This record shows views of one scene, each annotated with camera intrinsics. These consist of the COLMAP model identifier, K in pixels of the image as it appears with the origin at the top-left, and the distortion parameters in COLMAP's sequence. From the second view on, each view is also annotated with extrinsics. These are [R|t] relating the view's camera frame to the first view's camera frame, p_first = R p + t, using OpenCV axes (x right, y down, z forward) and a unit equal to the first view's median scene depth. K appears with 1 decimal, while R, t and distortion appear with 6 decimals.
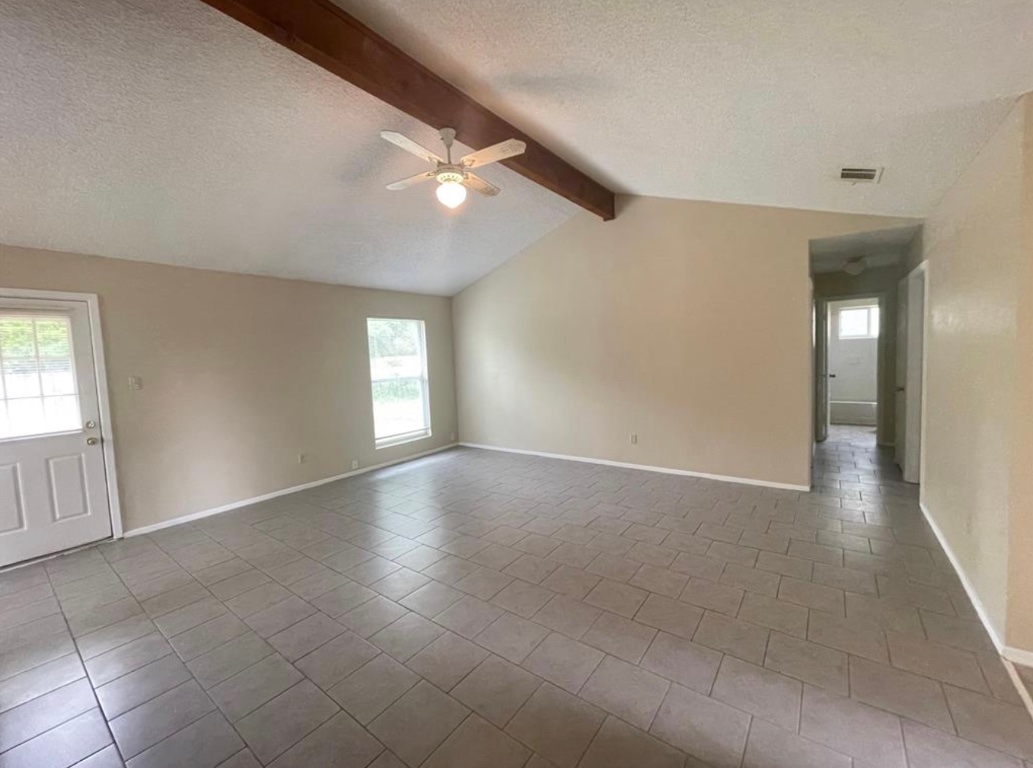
lens RADIAL K [[413.1, 0, 516.5], [0, 413.1, 384.0], [0, 0, 1]] dist [-0.000368, -0.000022]
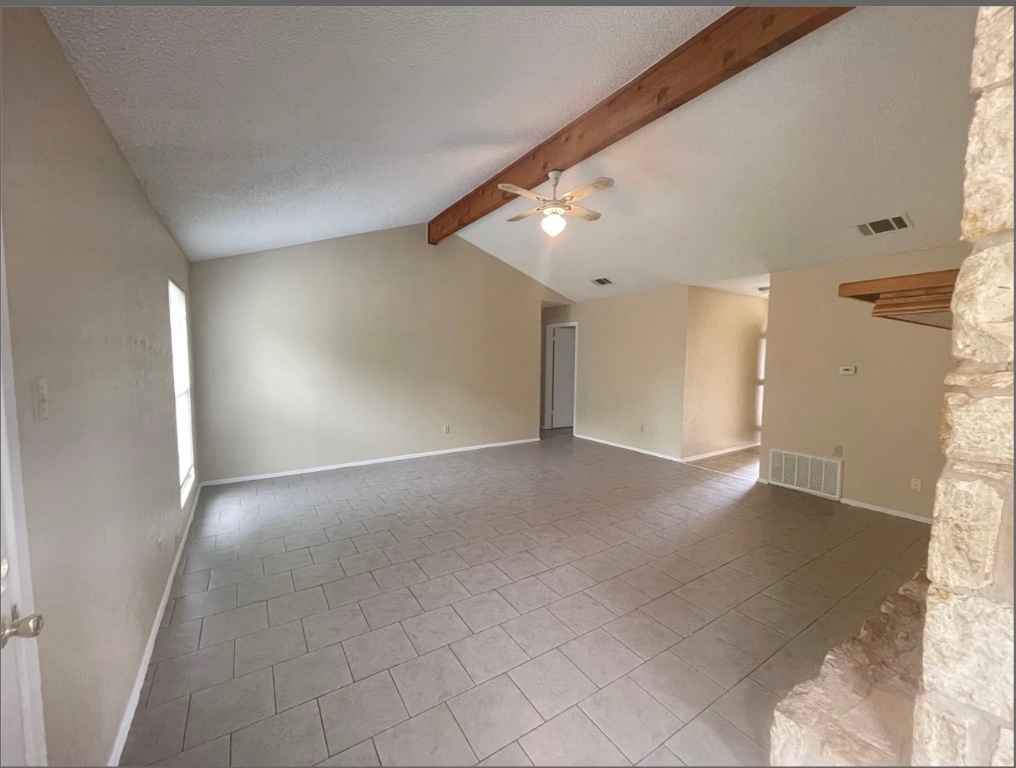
lens RADIAL K [[404.9, 0, 508.0], [0, 404.9, 384.0], [0, 0, 1]] dist [0.001270, 0.000131]
pose [[0.334178, -0.017182, 0.942353, -1.010929], [0.043833, 0.999035, 0.002672, 0.008535], [-0.941490, 0.040413, 0.334609, 0.561274]]
